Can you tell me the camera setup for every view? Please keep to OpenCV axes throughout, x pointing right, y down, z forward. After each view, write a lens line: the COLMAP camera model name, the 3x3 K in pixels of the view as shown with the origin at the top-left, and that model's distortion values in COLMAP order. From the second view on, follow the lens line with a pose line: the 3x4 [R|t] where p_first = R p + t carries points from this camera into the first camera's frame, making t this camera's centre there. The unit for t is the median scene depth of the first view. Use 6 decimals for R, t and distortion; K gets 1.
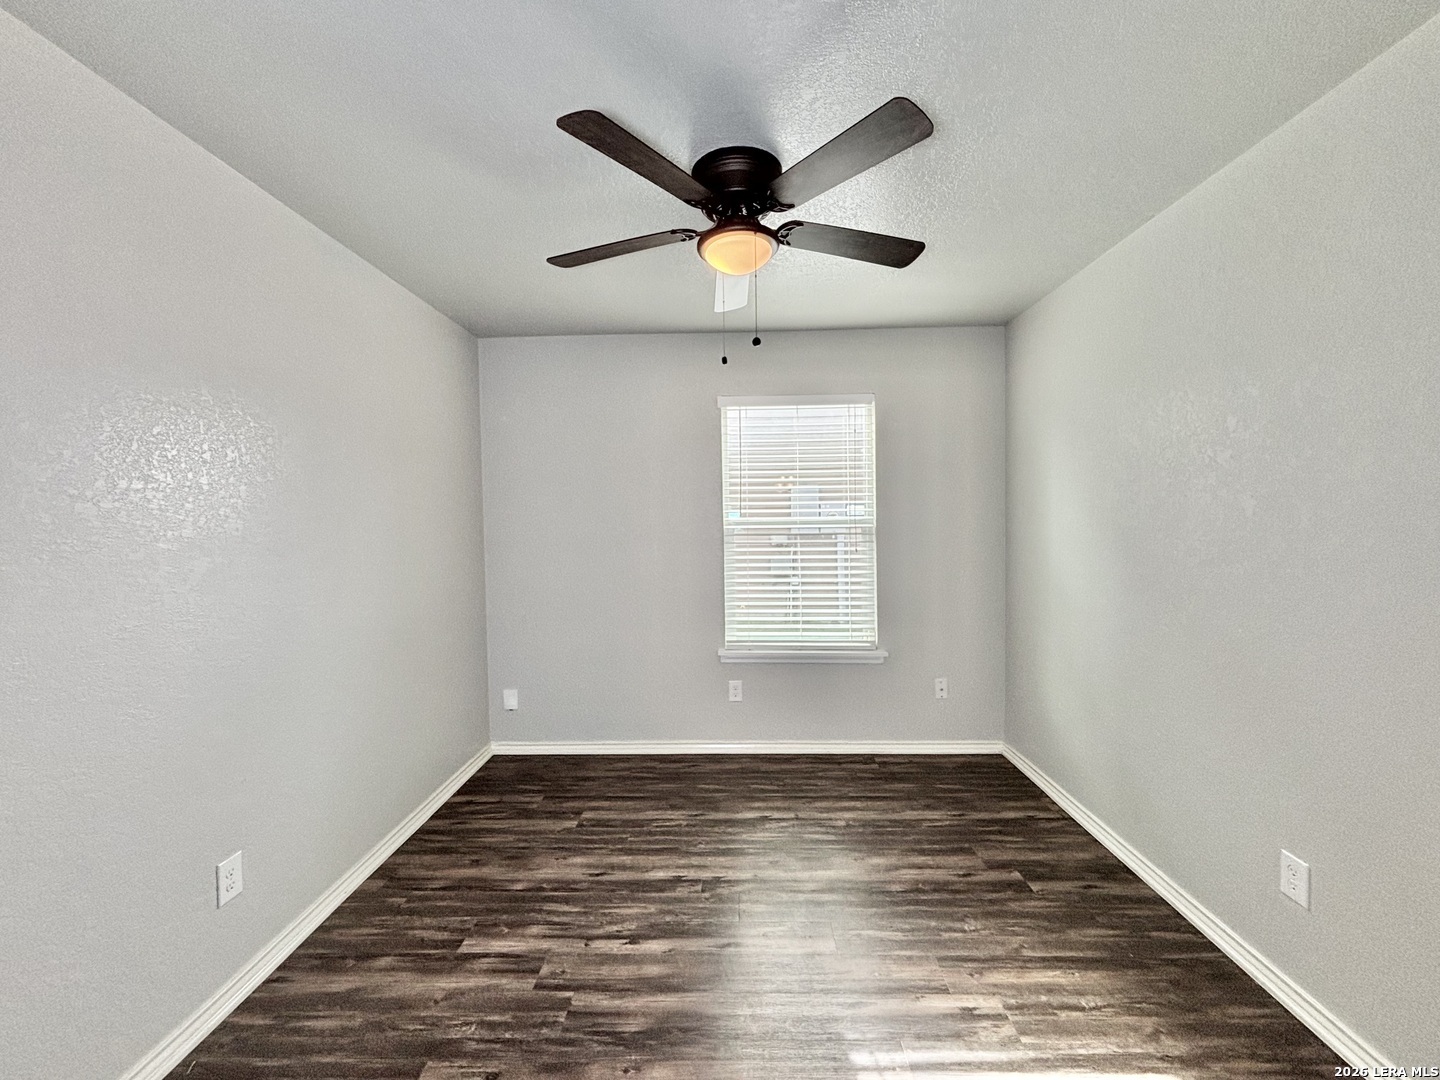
lens RADIAL K [[588.5, 0, 715.7], [0, 588.5, 539.3], [0, 0, 1]] dist [0.000544, 0.001937]
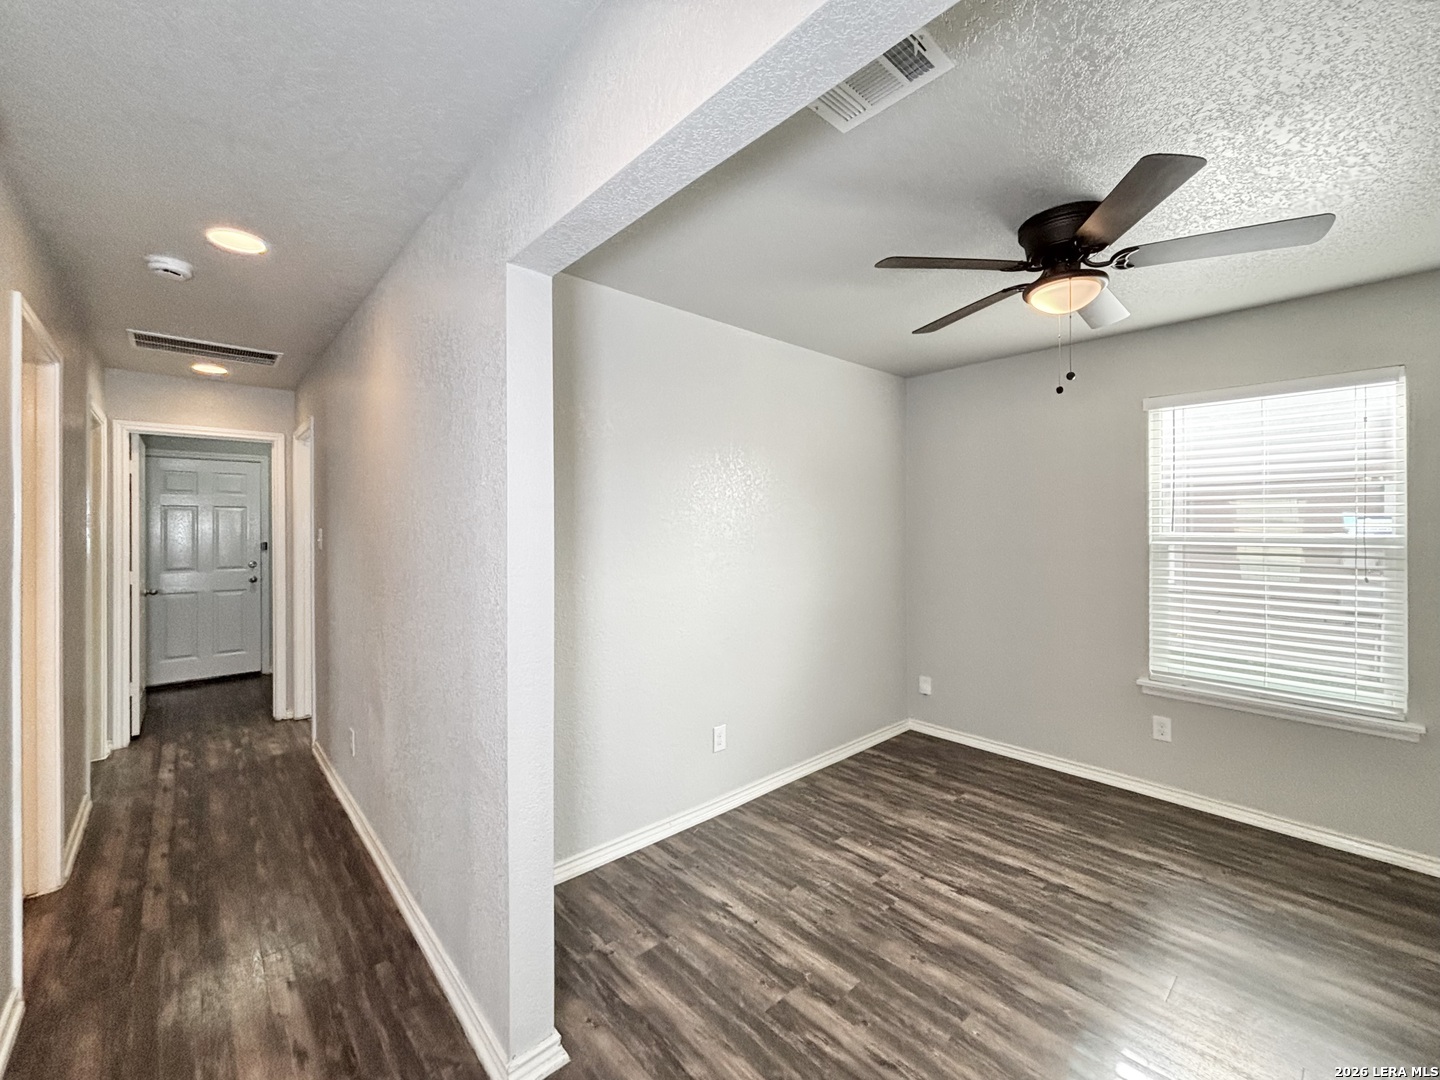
lens RADIAL K [[588.5, 0, 719.1], [0, 588.5, 529.5], [0, 0, 1]] dist [0.000544, 0.001937]
pose [[0.692179, 0.016045, -0.721548, 0.294302], [-0.034937, 0.999326, -0.011293, -0.011623], [0.720880, 0.033026, 0.692273, -0.152506]]
